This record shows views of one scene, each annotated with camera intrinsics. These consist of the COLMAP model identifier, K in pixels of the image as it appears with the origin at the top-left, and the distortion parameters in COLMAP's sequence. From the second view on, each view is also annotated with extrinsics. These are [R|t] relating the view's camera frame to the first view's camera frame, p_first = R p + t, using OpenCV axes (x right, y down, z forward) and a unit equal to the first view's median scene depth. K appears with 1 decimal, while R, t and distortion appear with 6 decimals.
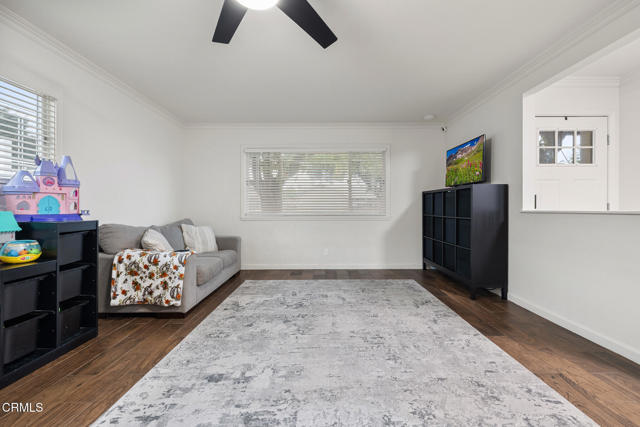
lens RADIAL K [[272.5, 0, 321.3], [0, 272.5, 211.2], [0, 0, 1]] dist [-0.001849, 0.000847]
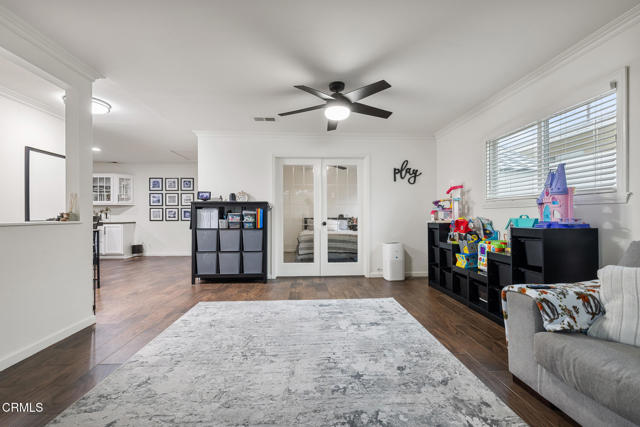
lens RADIAL K [[272.5, 0, 316.1], [0, 272.5, 214.8], [0, 0, 1]] dist [-0.001849, 0.000847]
pose [[-0.999234, 0.005301, -0.038784, 0.005395], [0.005030, 0.999962, 0.007085, -0.026246], [0.038820, 0.006884, -0.999223, 1.800194]]
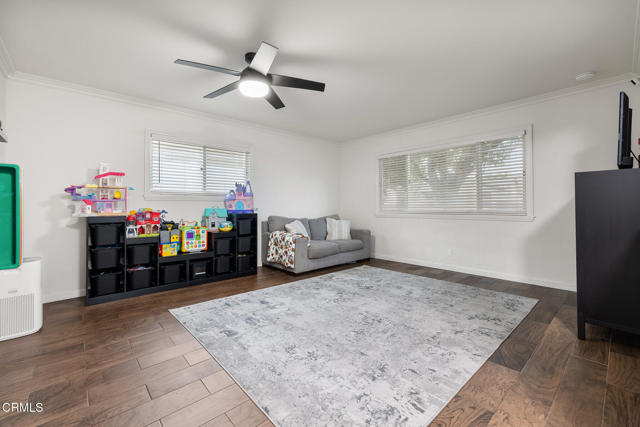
lens RADIAL K [[272.5, 0, 319.1], [0, 272.5, 203.7], [0, 0, 1]] dist [-0.001849, 0.000847]
pose [[0.664593, -0.008894, -0.747152, 0.831772], [-0.004442, 0.999864, -0.015853, -0.004310], [0.747192, 0.013855, 0.664464, 0.053434]]
